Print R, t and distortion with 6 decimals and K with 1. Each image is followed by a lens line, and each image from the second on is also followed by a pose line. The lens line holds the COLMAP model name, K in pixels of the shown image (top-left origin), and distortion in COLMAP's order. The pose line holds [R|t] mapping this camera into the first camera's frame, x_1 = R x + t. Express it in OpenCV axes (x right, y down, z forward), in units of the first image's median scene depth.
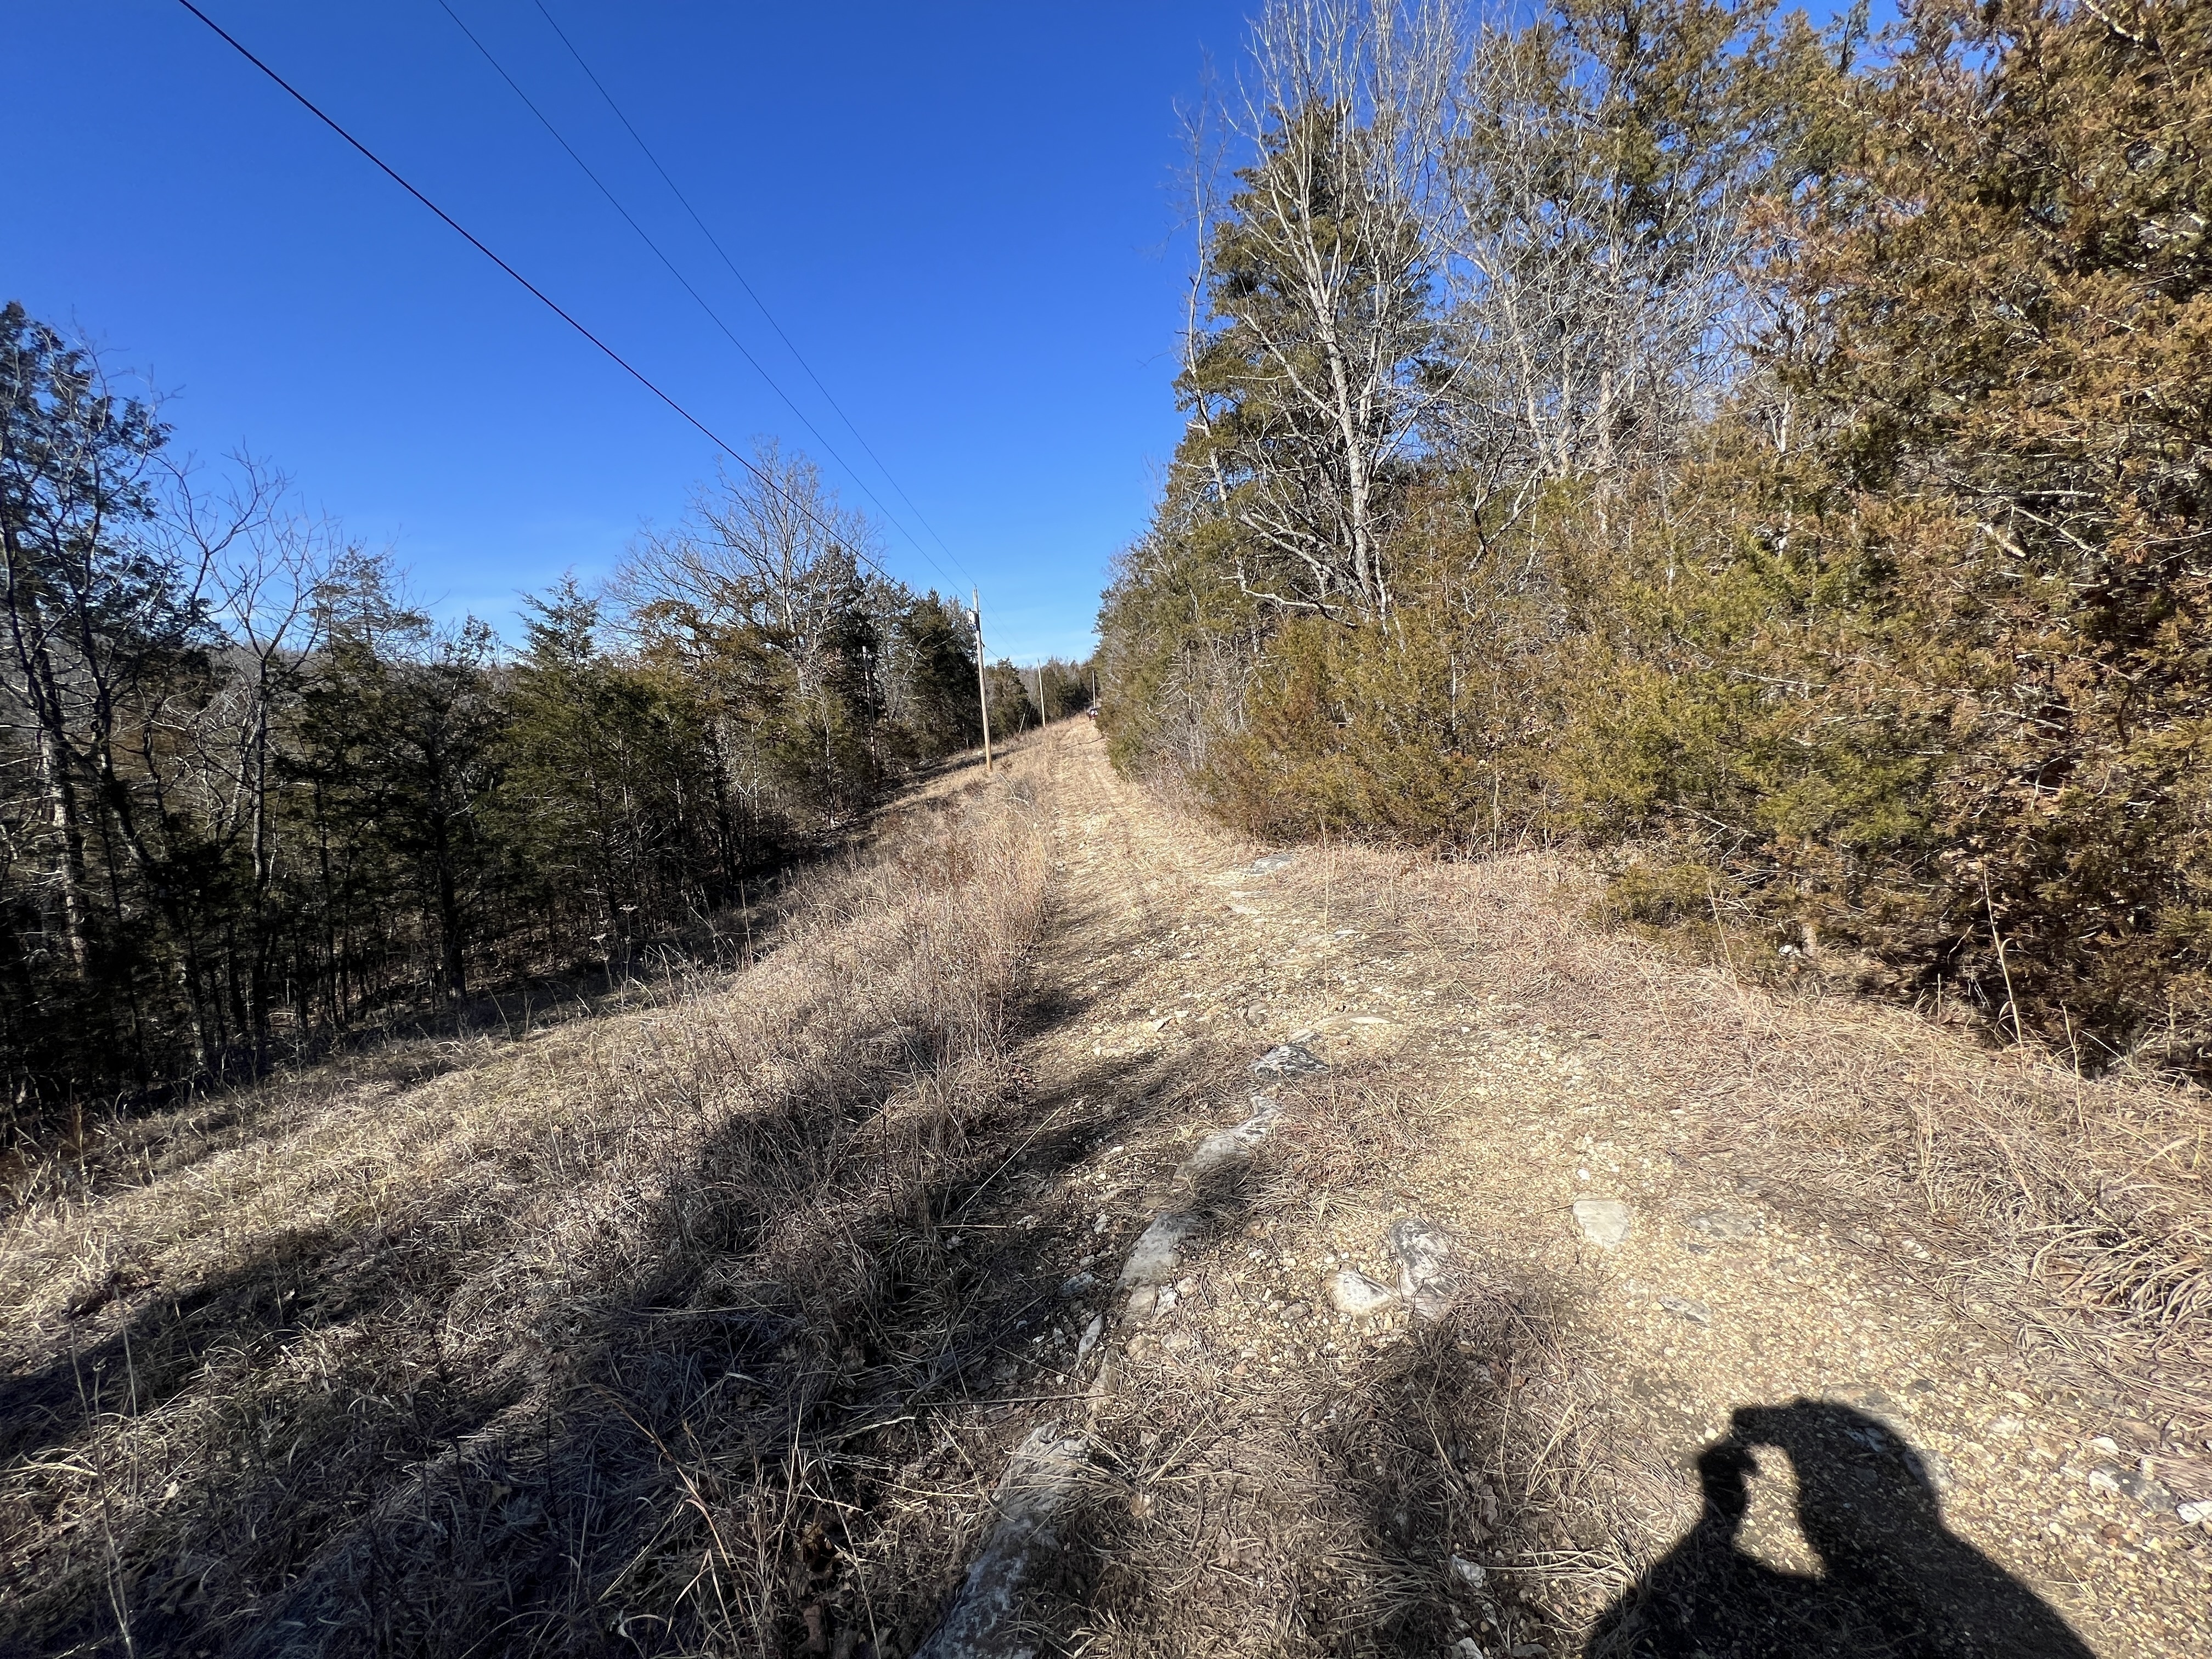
lens RADIAL K [[875.2, 0, 1108.9], [0, 875.2, 821.6], [0, 0, 1]] dist [-0.004343, 0.000122]
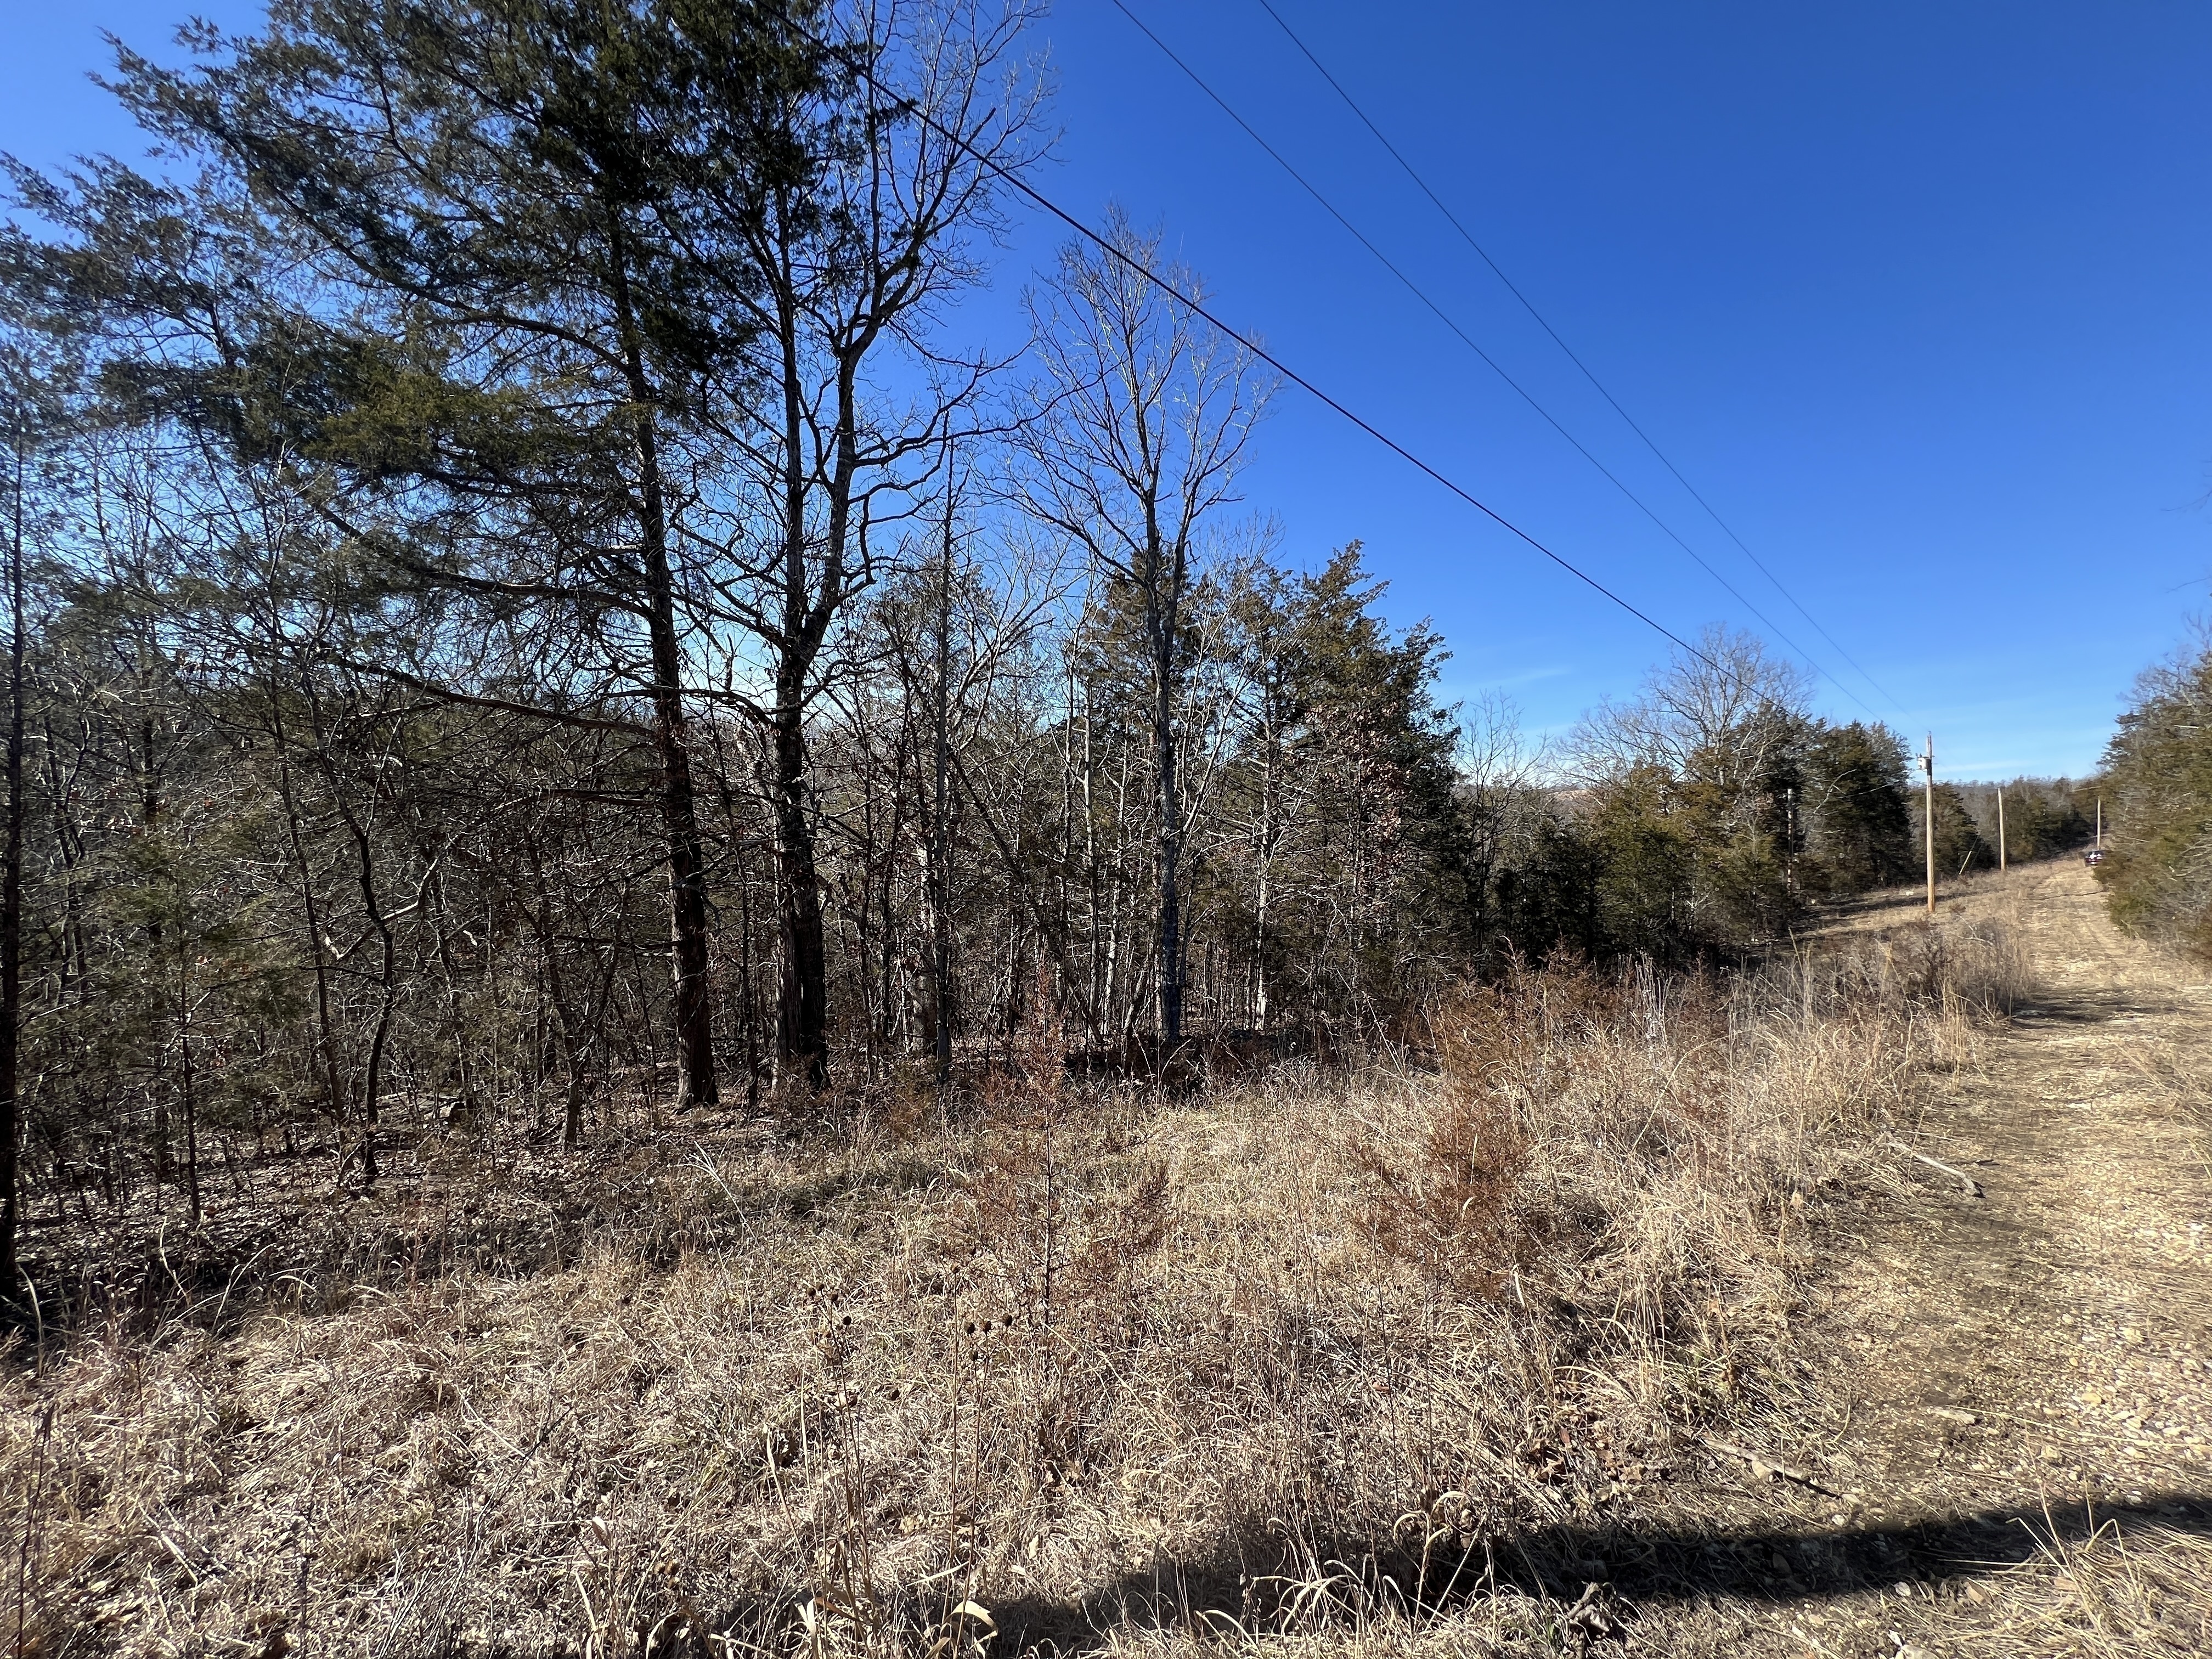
lens RADIAL K [[875.2, 0, 1116.1], [0, 875.2, 841.9], [0, 0, 1]] dist [-0.004343, 0.000122]
pose [[0.649451, 0.055025, -0.758410, 0.008281], [-0.133989, 0.990053, -0.042909, 0.026568], [0.748505, 0.129486, 0.650364, -0.316646]]
